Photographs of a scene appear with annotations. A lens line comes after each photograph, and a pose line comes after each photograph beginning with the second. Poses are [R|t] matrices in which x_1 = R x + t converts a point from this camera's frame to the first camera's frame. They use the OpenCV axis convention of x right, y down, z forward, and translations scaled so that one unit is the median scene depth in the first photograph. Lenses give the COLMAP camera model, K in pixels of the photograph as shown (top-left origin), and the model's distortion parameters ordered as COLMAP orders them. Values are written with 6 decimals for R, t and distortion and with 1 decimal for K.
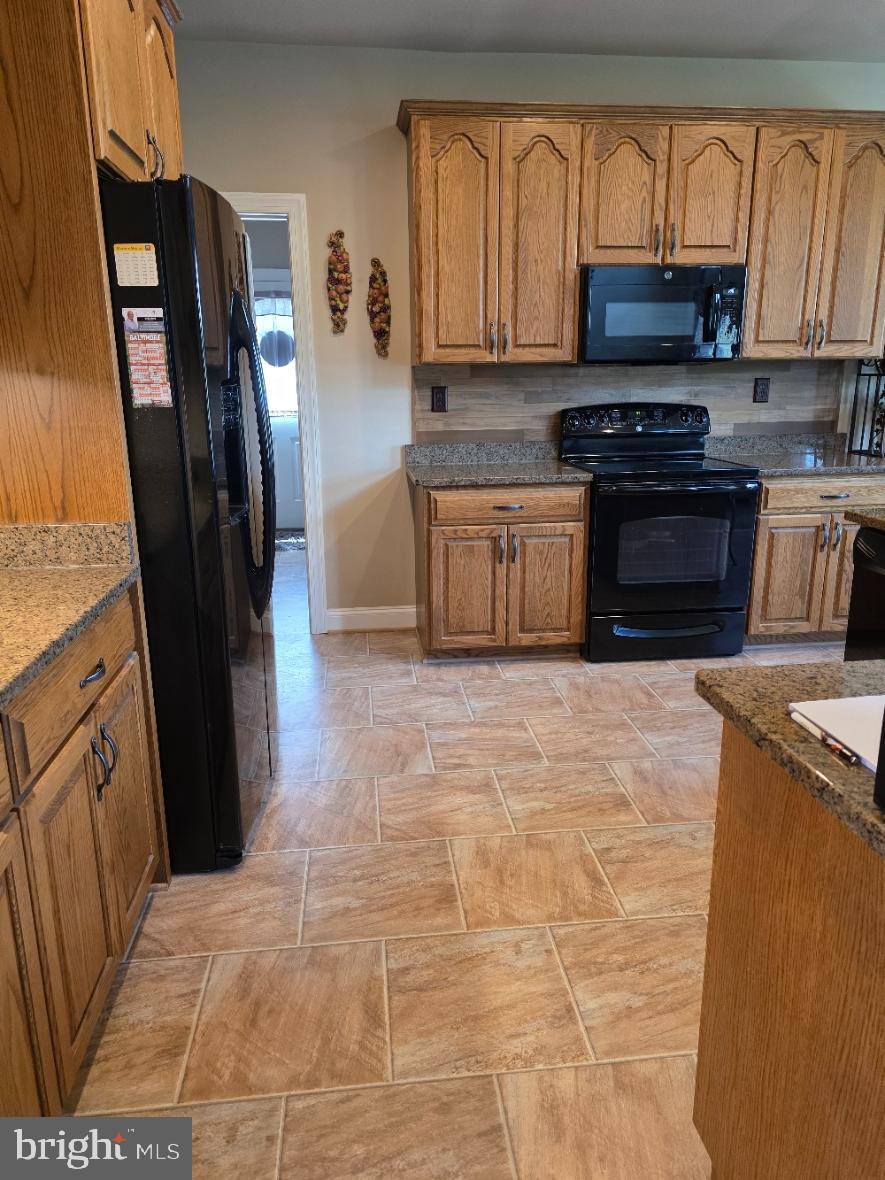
lens RADIAL K [[790.2, 0, 443.4], [0, 790.2, 580.3], [0, 0, 1]] dist [0.063432, -0.064985]
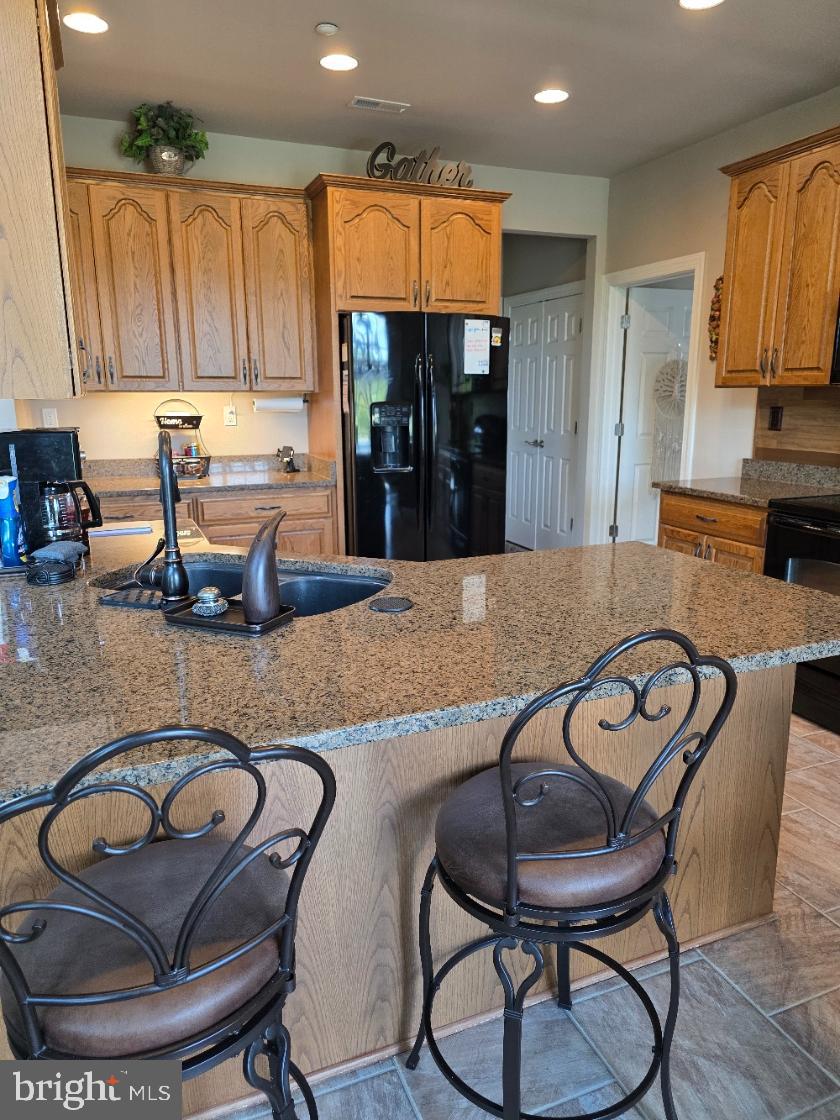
lens RADIAL K [[750.0, 0, 422.4], [0, 750.0, 554.9], [0, 0, 1]] dist [0.063432, -0.064985]
pose [[0.268854, 0.215532, -0.938757, 0.926713], [-0.234771, 0.959910, 0.153152, -0.108190], [0.934131, 0.179217, 0.308676, 0.311346]]
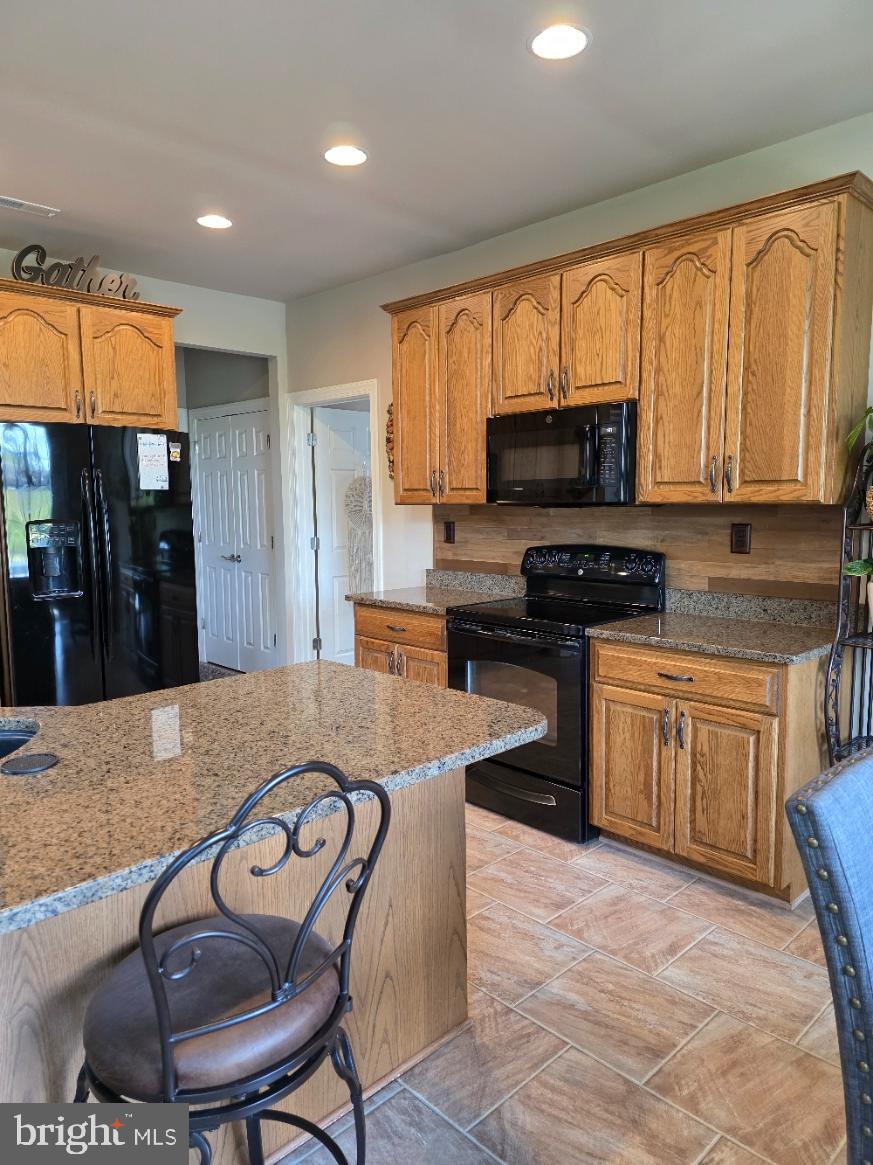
lens RADIAL K [[780.1, 0, 428.8], [0, 780.1, 582.4], [0, 0, 1]] dist [0.063432, -0.064985]
pose [[0.605666, 0.092235, -0.790356, 0.945855], [-0.192538, 0.980731, -0.033094, -0.125090], [0.772074, 0.172217, 0.611754, 0.331883]]
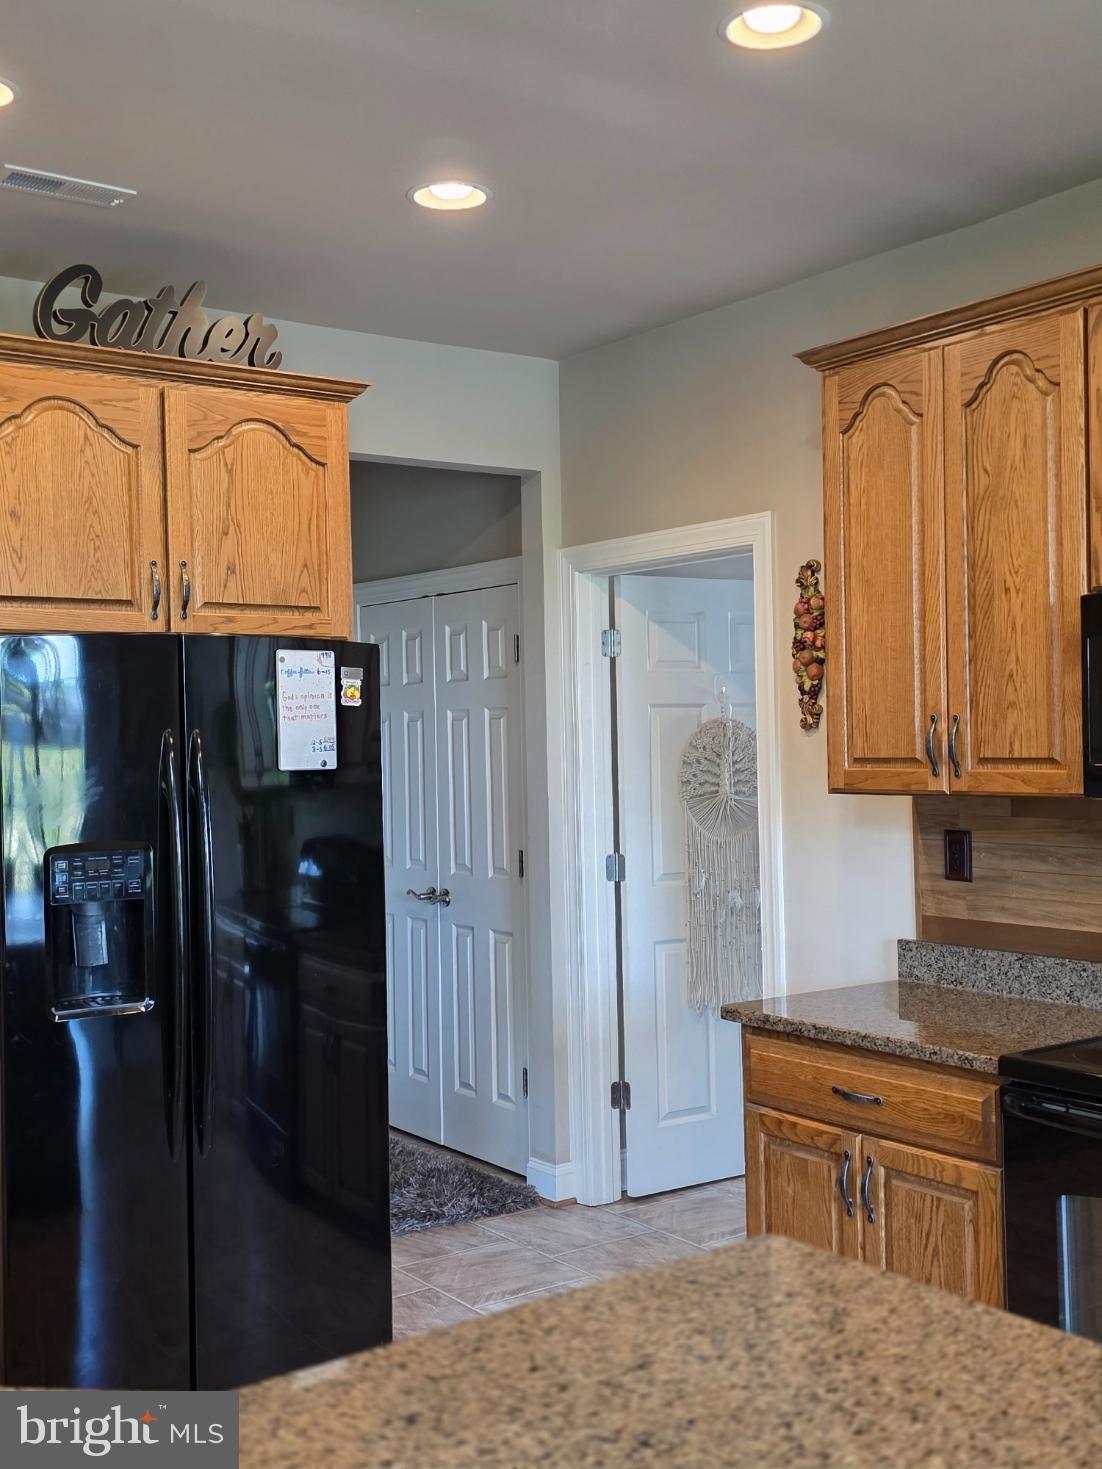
lens RADIAL K [[1580.9, 0, 533.6], [0, 1580.9, 747.4], [0, 0, 1]] dist [0.056545, 0.000000]
pose [[0.487291, 0.006170, -0.873218, 0.783922], [-0.198403, 0.974605, -0.103831, -0.152620], [0.850402, 0.223845, 0.476140, 0.325341]]
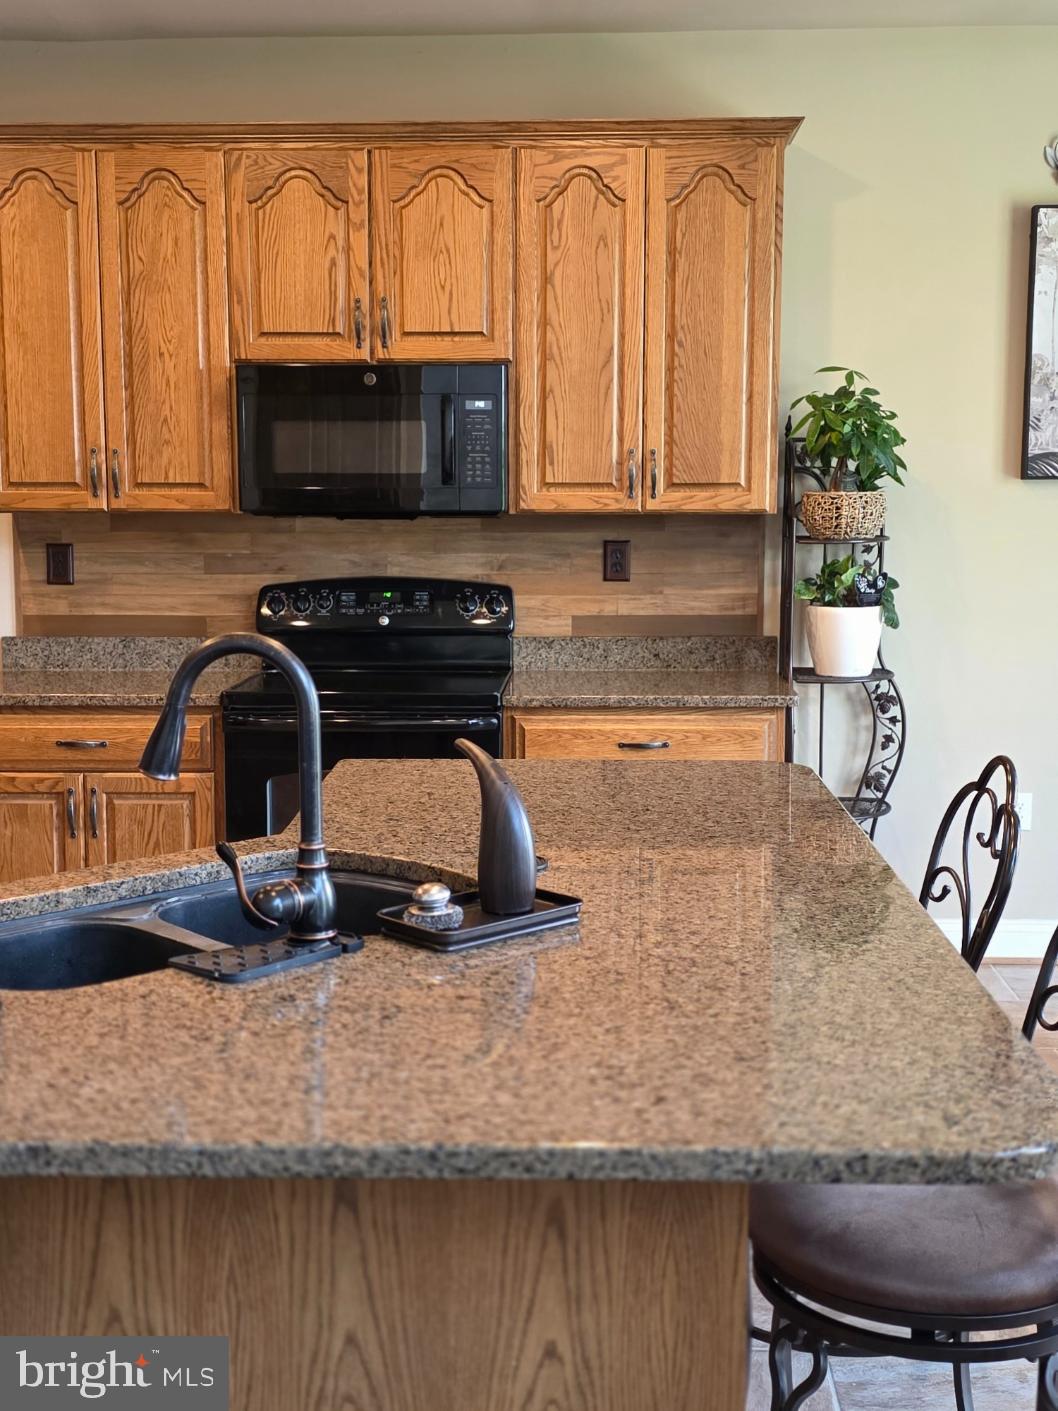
lens RADIAL K [[1734.2, 0, 520.3], [0, 1734.2, 698.1], [0, 0, 1]] dist [0.073655, 0.000000]
pose [[0.987749, 0.029575, -0.153223, 0.597034], [-0.048244, 0.991650, -0.119597, 0.016004], [0.148406, 0.125524, 0.980928, -0.260182]]
